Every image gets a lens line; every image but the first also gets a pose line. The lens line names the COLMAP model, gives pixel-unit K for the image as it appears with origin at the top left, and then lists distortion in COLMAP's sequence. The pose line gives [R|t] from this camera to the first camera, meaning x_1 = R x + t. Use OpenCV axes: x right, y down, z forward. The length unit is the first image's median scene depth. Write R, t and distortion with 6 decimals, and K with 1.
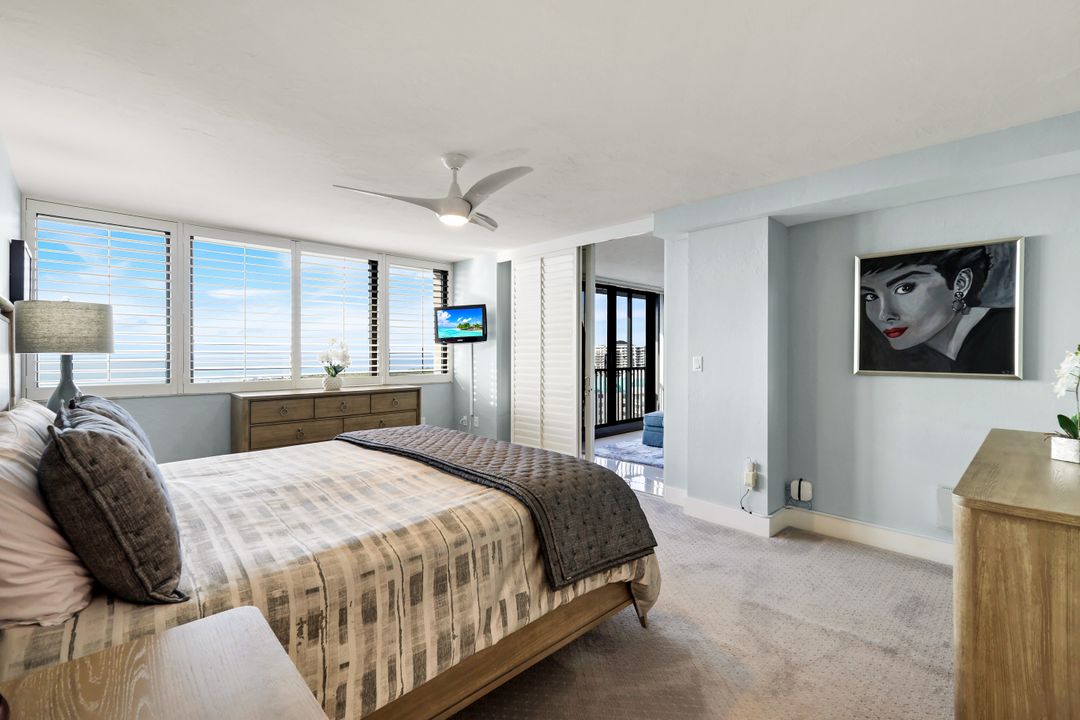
lens RADIAL K [[479.5, 0, 540.2], [0, 479.5, 353.2], [0, 0, 1]] dist [0.001912, 0.000444]
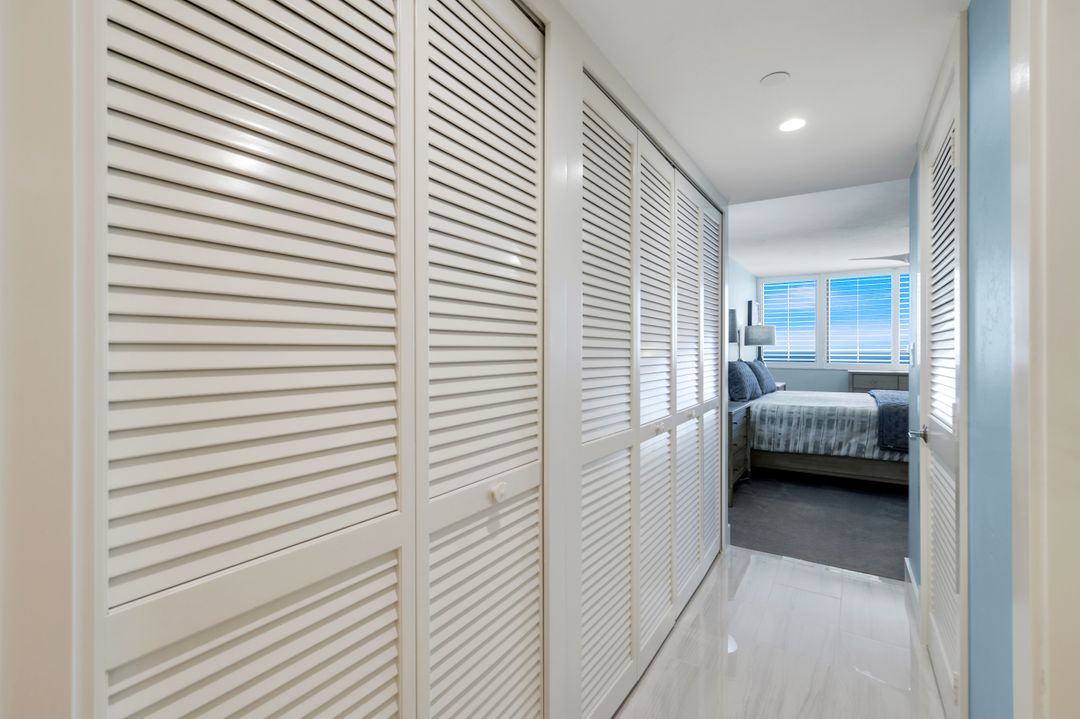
lens RADIAL K [[479.5, 0, 540.2], [0, 479.5, 352.7], [0, 0, 1]] dist [0.001912, 0.000444]
pose [[0.225203, 0.008324, -0.974276, 2.074479], [-0.001509, 0.999965, 0.008195, 0.031283], [0.974311, -0.000376, 0.225207, -1.182500]]
